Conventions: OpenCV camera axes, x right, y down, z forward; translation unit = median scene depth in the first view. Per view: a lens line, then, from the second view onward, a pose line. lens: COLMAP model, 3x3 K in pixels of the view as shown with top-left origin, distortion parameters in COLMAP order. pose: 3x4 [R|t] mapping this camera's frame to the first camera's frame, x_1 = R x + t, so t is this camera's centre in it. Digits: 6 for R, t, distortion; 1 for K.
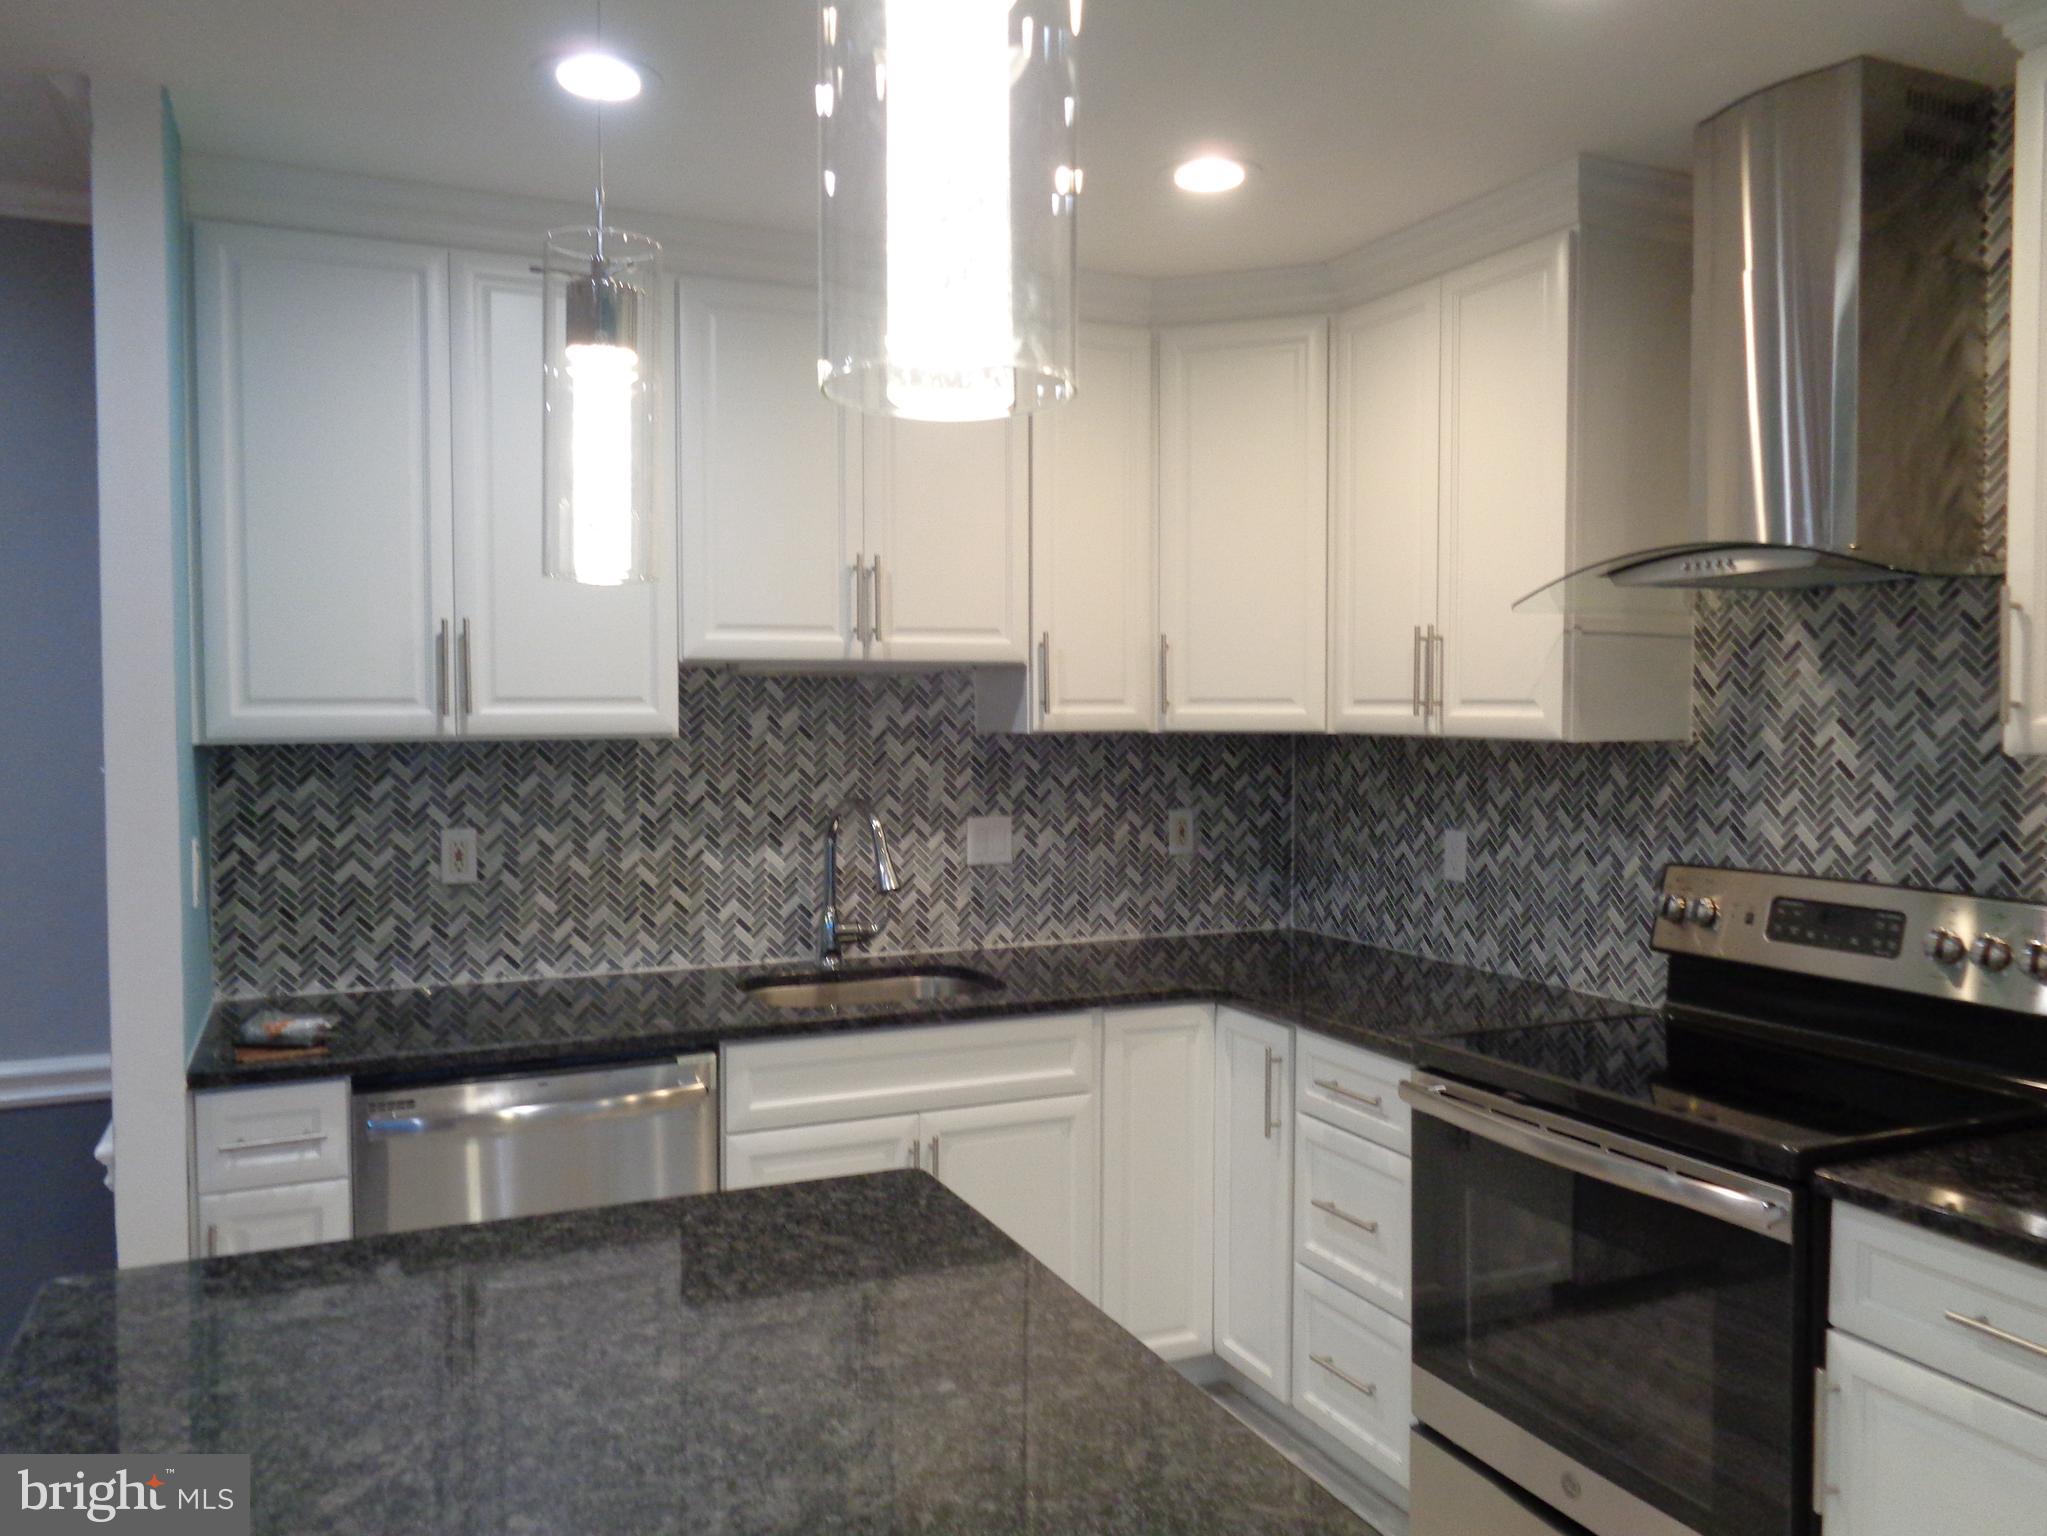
lens RADIAL K [[1530.4, 0, 1032.3], [0, 1530.4, 775.4], [0, 0, 1]] dist [0.001500, 0.000933]
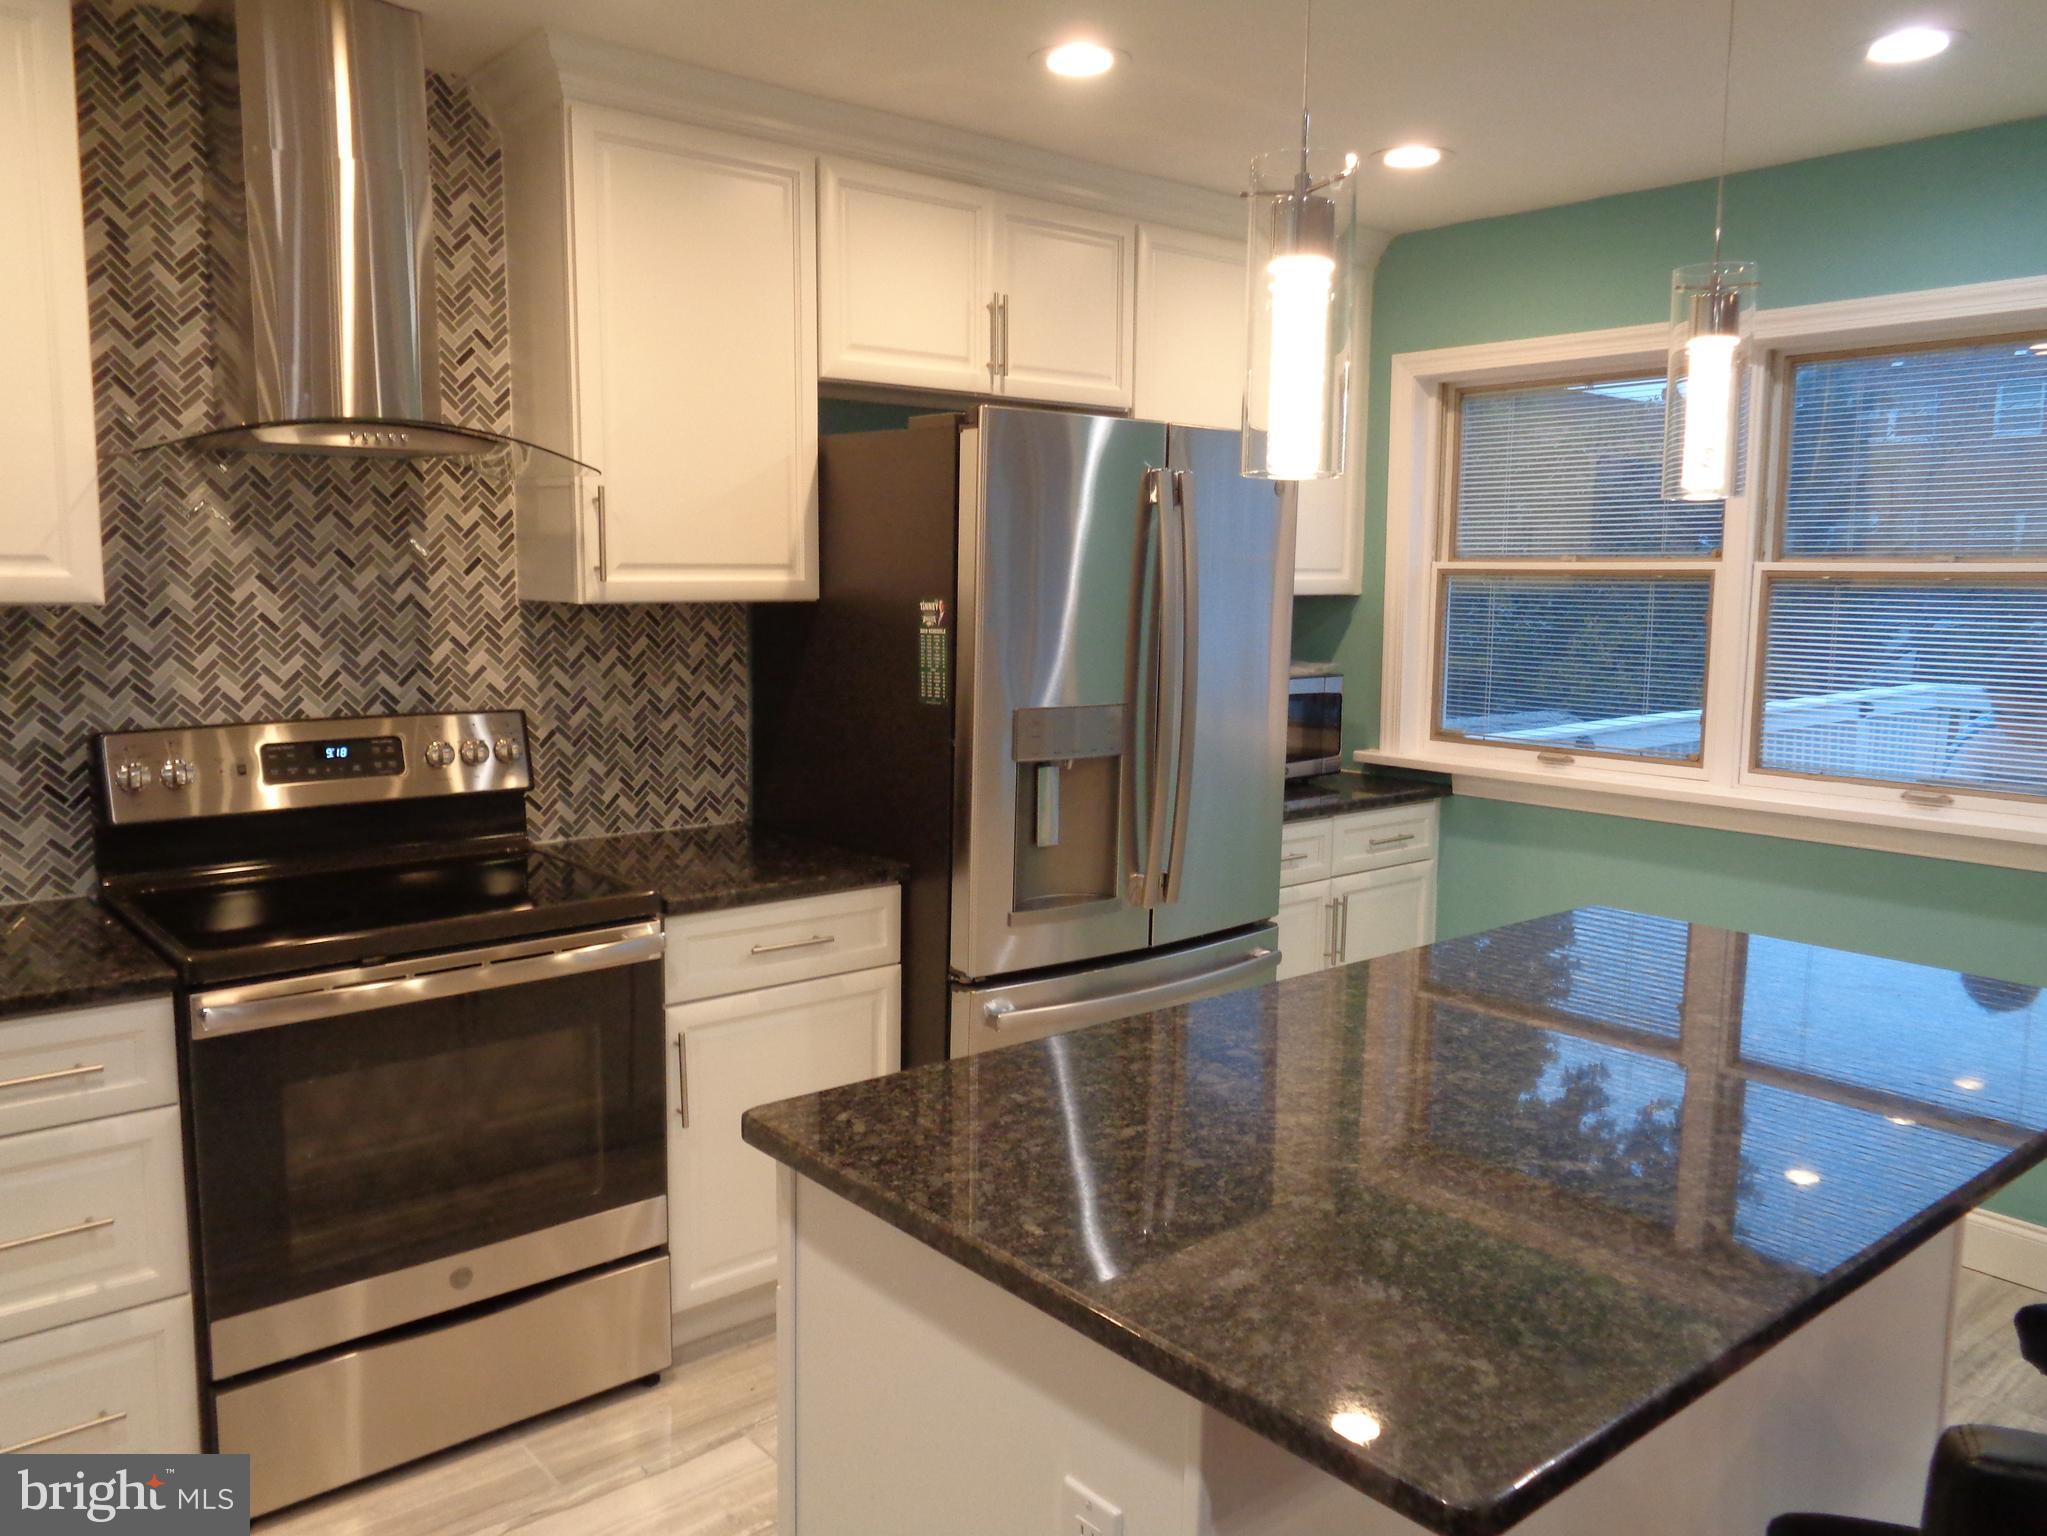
lens RADIAL K [[1530.4, 0, 1010.6], [0, 1530.4, 765.1], [0, 0, 1]] dist [0.001500, 0.000933]
pose [[-0.263852, -0.127619, 0.956083, -0.609857], [0.032102, 0.989498, 0.140938, -0.036278], [-0.964029, 0.067879, -0.256984, 0.702272]]
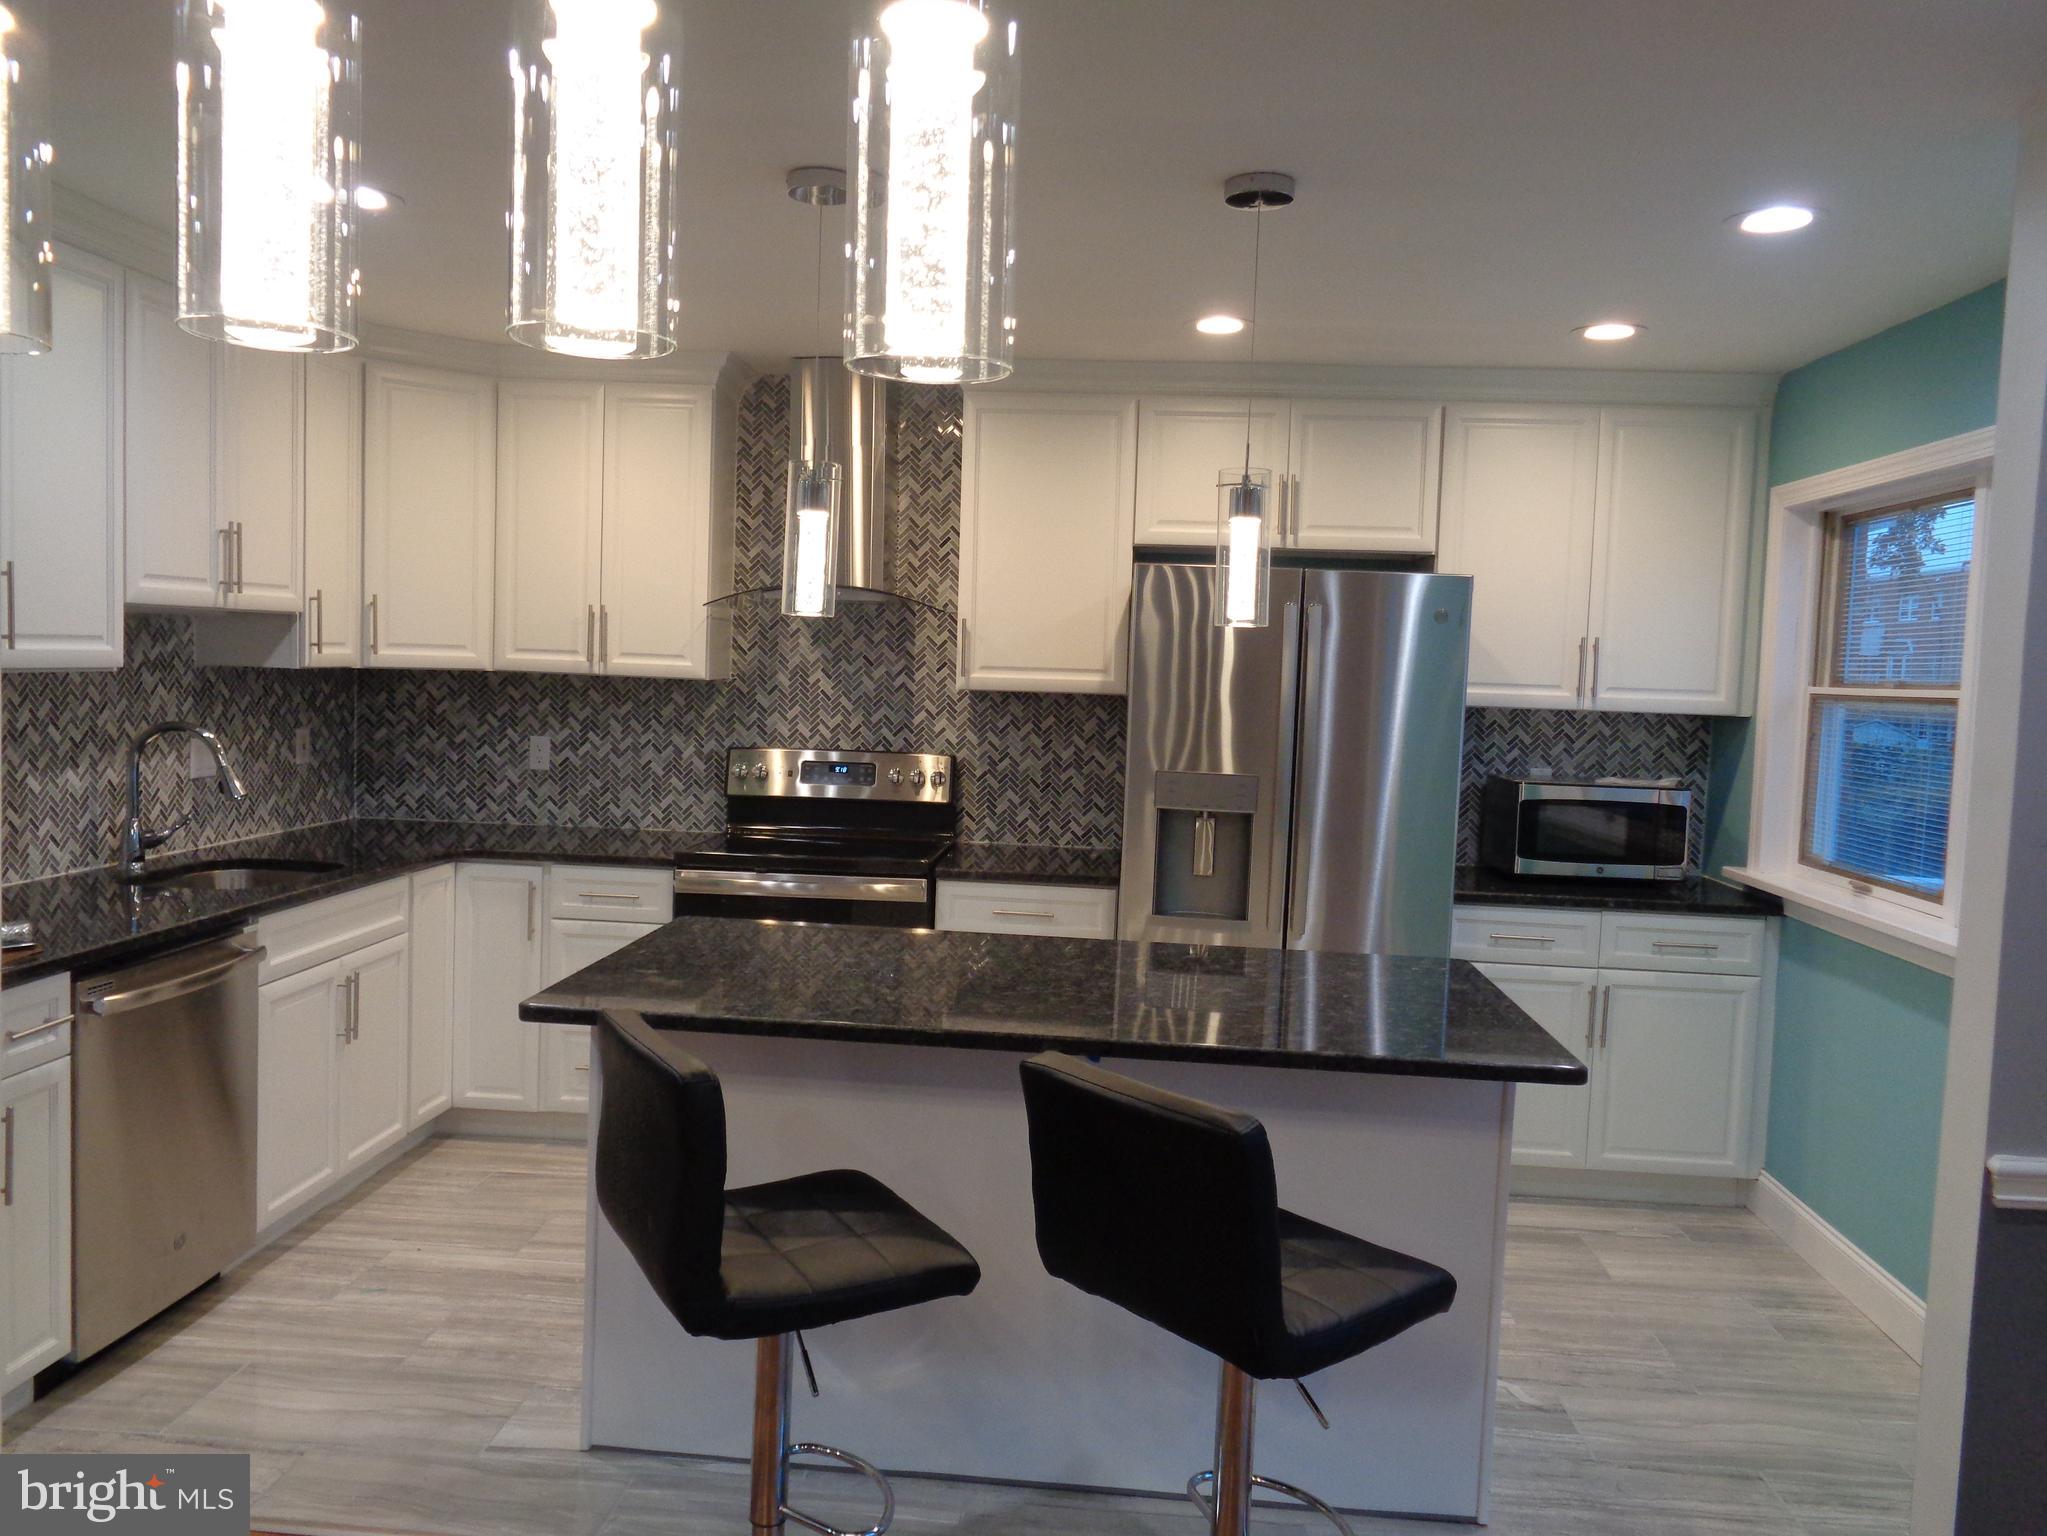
lens RADIAL K [[1530.4, 0, 1025.2], [0, 1530.4, 760.0], [0, 0, 1]] dist [0.001500, 0.000933]
pose [[0.485635, -0.042380, 0.873134, -0.969900], [0.004692, 0.998936, 0.045877, -0.008535], [-0.874149, -0.018183, 0.485317, -0.167165]]
